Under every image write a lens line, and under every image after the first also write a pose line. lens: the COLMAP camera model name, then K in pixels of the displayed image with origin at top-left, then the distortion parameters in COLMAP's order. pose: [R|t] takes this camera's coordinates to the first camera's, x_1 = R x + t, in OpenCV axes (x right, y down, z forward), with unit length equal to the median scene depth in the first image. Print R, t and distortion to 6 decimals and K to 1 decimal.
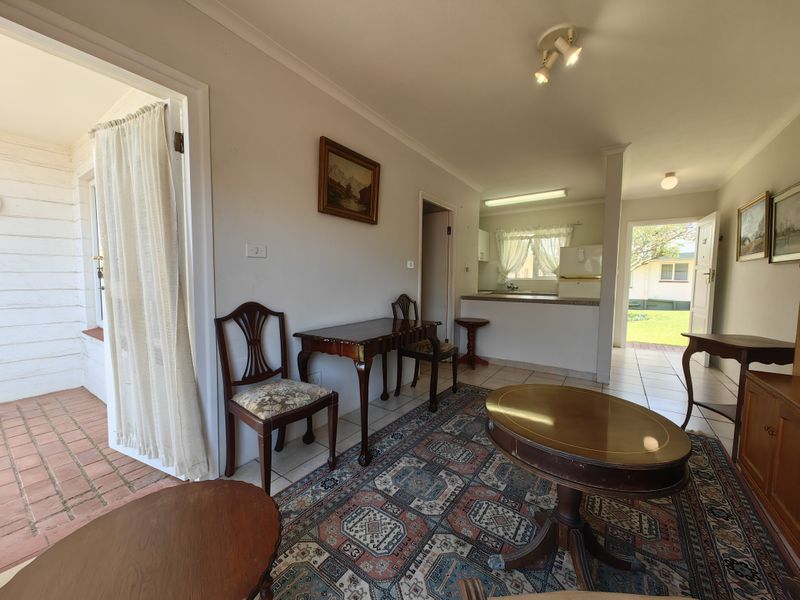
lens RADIAL K [[307.9, 0, 398.0], [0, 307.9, 301.7], [0, 0, 1]] dist [0.007876, -0.003446]
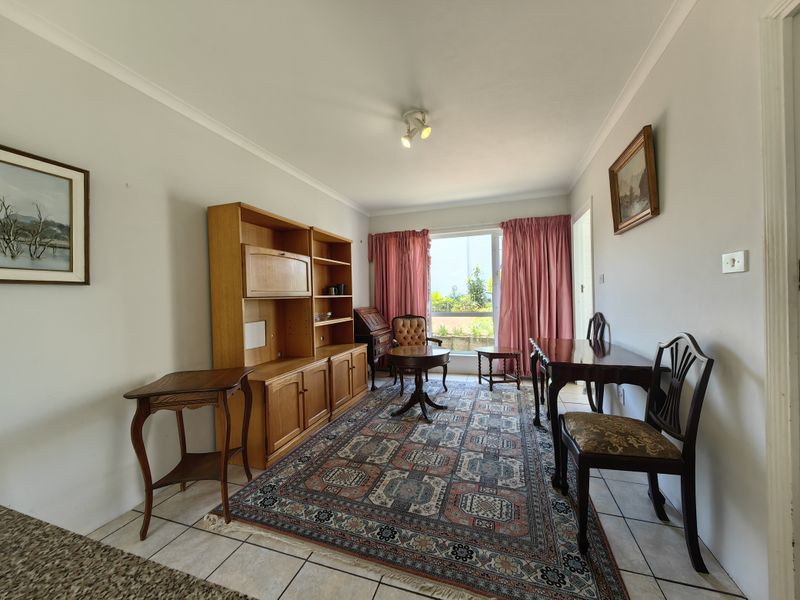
lens RADIAL K [[307.9, 0, 397.5], [0, 307.9, 299.7], [0, 0, 1]] dist [0.007876, -0.003446]
pose [[-0.959835, 0.018341, -0.279964, 0.894644], [-0.003388, 0.997030, 0.076935, -0.172673], [0.280543, 0.074793, -0.956923, 2.097347]]
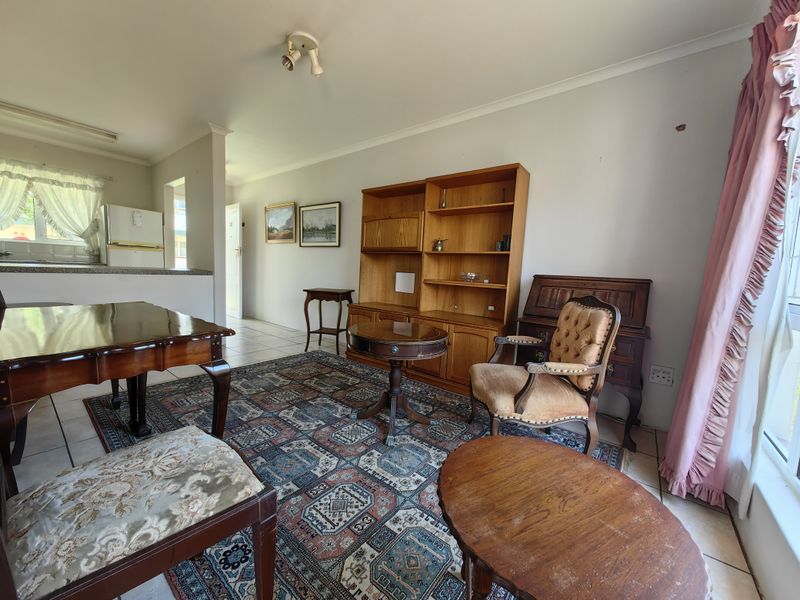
lens RADIAL K [[307.9, 0, 398.0], [0, 307.9, 300.6], [0, 0, 1]] dist [0.007876, -0.003446]
pose [[0.052380, -0.107649, 0.992808, -0.676446], [0.024996, 0.994003, 0.106460, 0.006979], [-0.998314, 0.019240, 0.054757, 0.541991]]
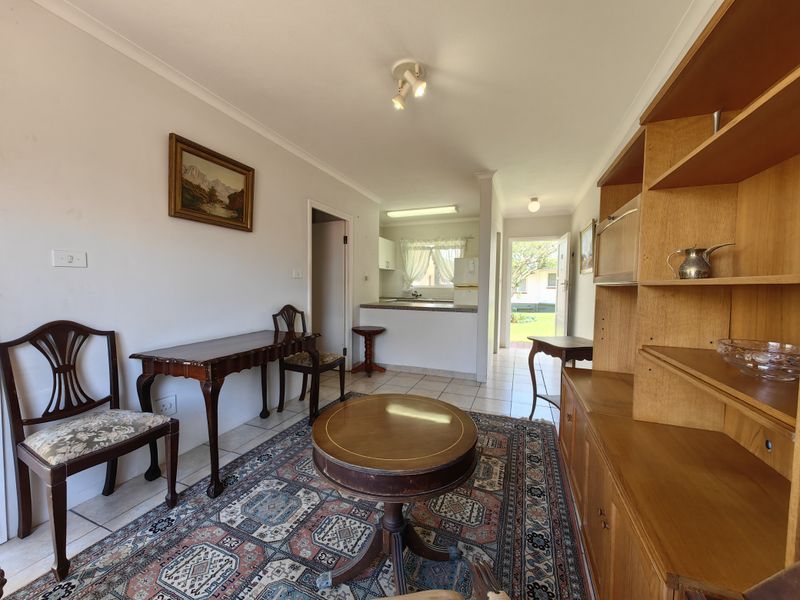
lens RADIAL K [[307.9, 0, 399.0], [0, 307.9, 301.2], [0, 0, 1]] dist [0.007876, -0.003446]
pose [[0.971542, -0.009647, 0.236671, 0.202496], [0.014022, 0.999760, -0.016807, -0.023133], [-0.236452, 0.019647, 0.971445, -0.027045]]
